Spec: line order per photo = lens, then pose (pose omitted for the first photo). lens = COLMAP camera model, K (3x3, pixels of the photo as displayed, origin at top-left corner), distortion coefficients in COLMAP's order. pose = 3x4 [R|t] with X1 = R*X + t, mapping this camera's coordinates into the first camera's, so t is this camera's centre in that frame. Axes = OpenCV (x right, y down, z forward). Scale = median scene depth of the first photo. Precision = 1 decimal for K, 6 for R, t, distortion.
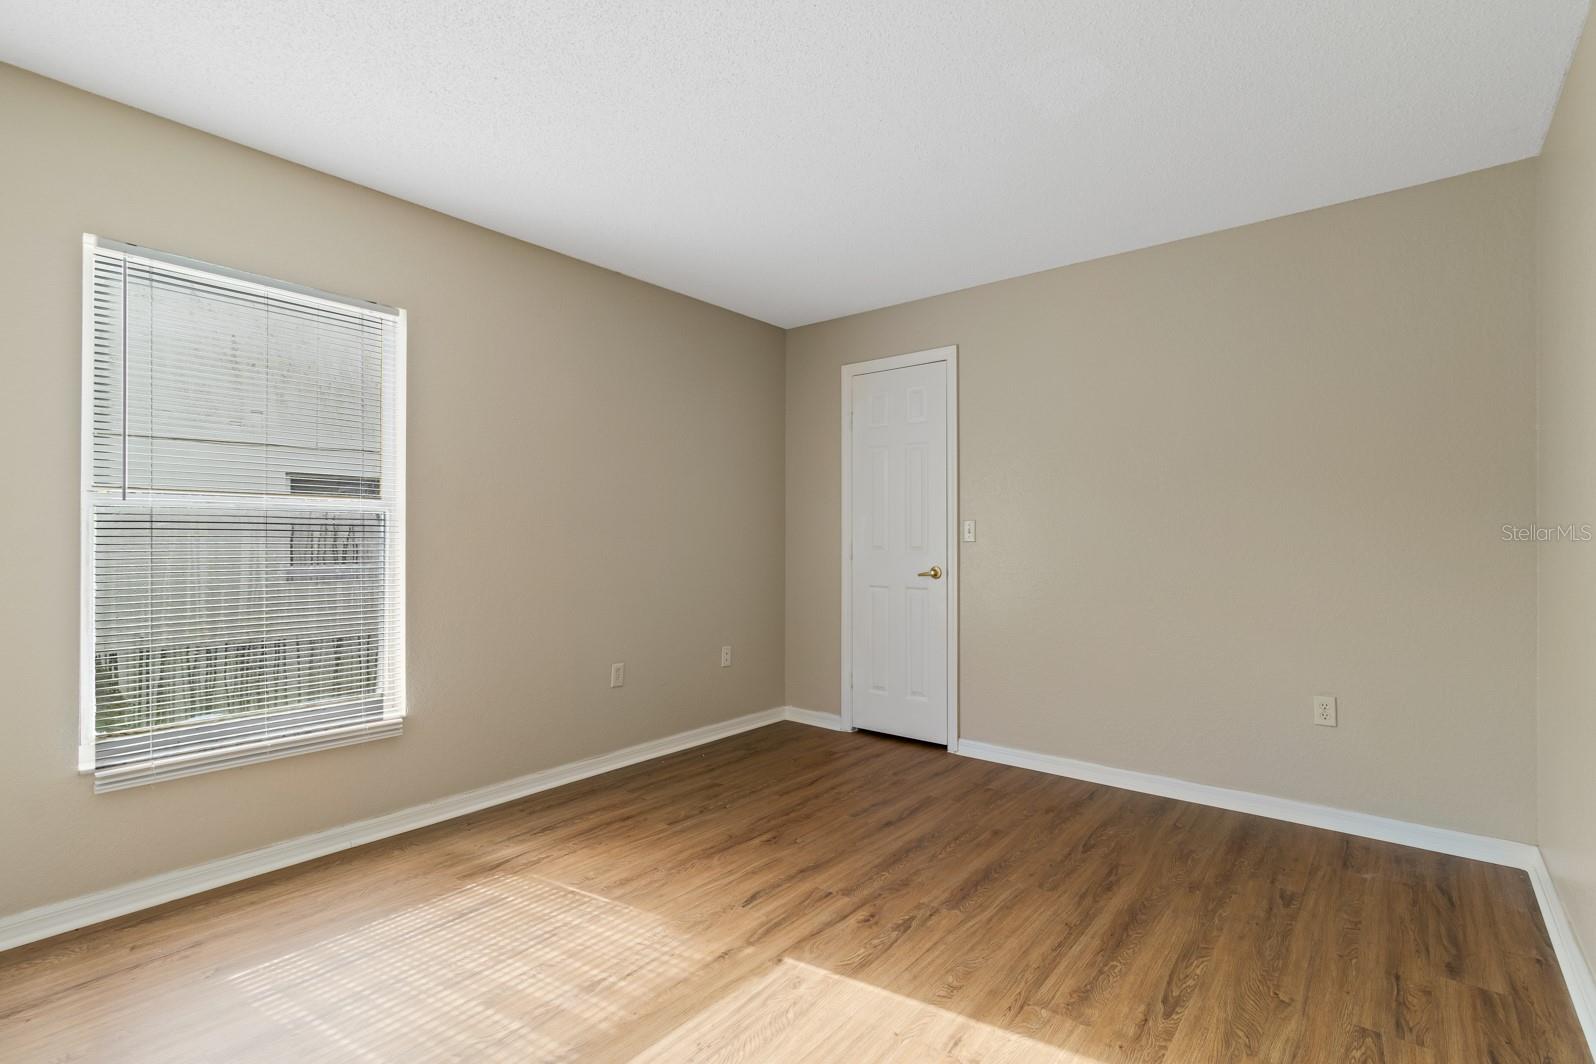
lens RADIAL K [[740.7, 0, 800.7], [0, 740.7, 528.8], [0, 0, 1]] dist [0.000306, 0.000132]
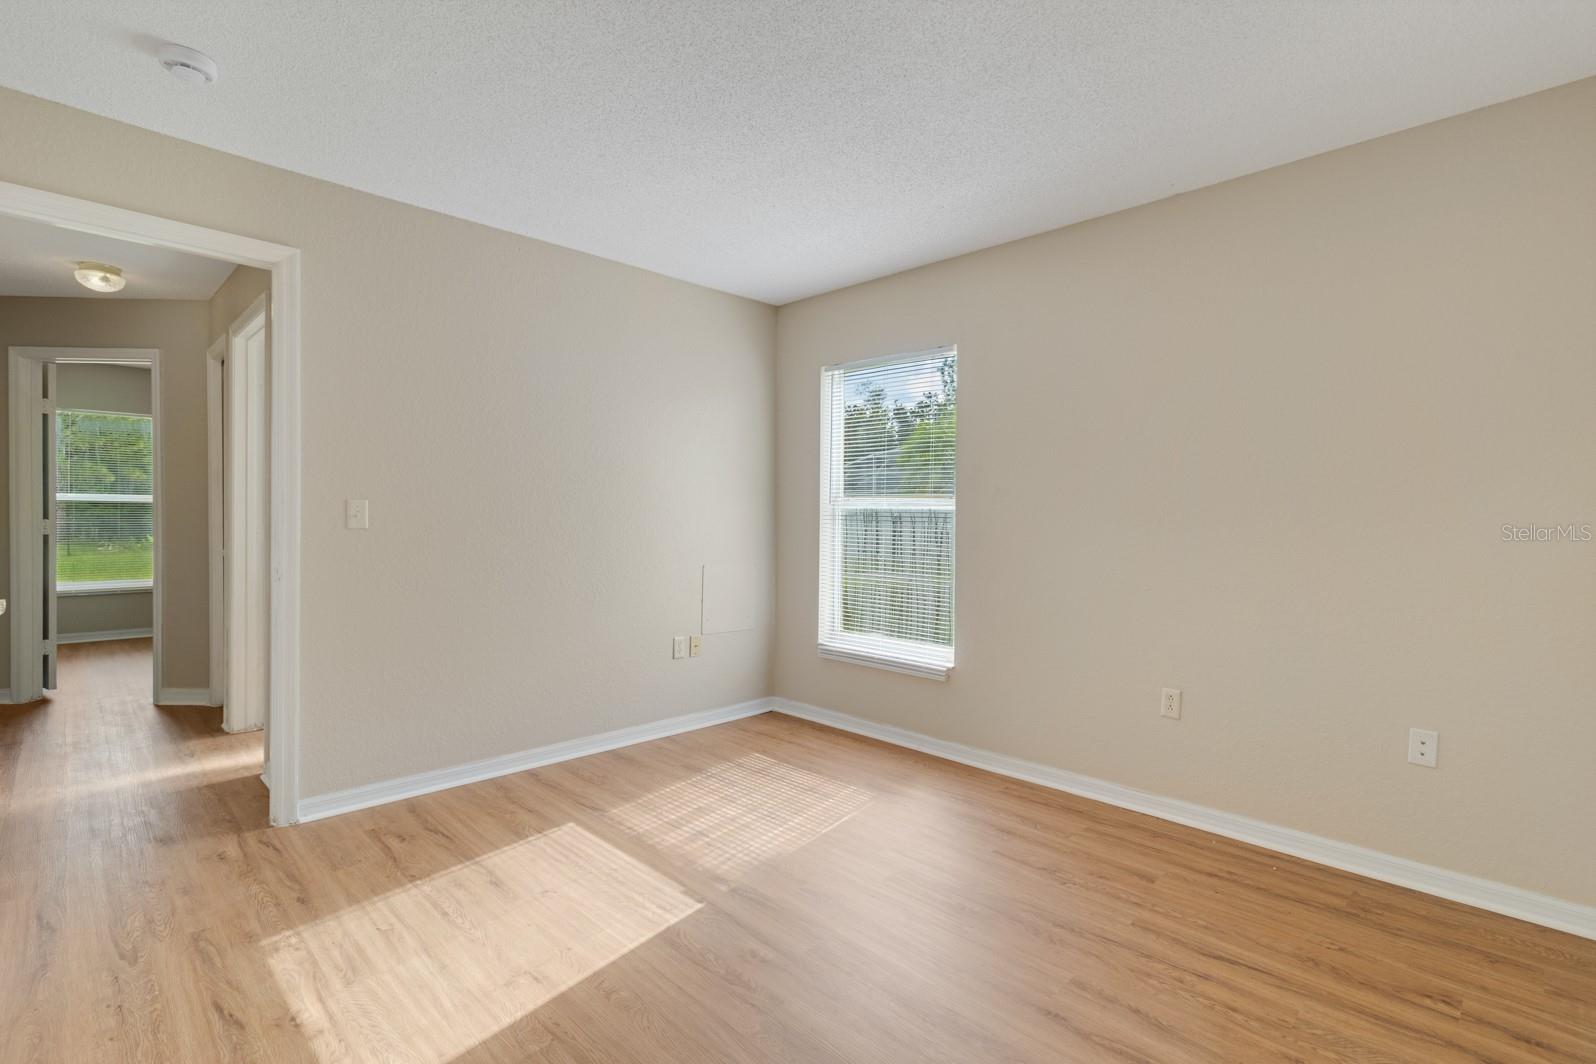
lens RADIAL K [[740.7, 0, 805.3], [0, 740.7, 531.1], [0, 0, 1]] dist [0.000306, 0.000132]
pose [[-0.109768, 0.010608, -0.993901, 0.696813], [0.000927, 0.999944, 0.010570, 0.006126], [0.993957, 0.000238, -0.109771, 0.838800]]
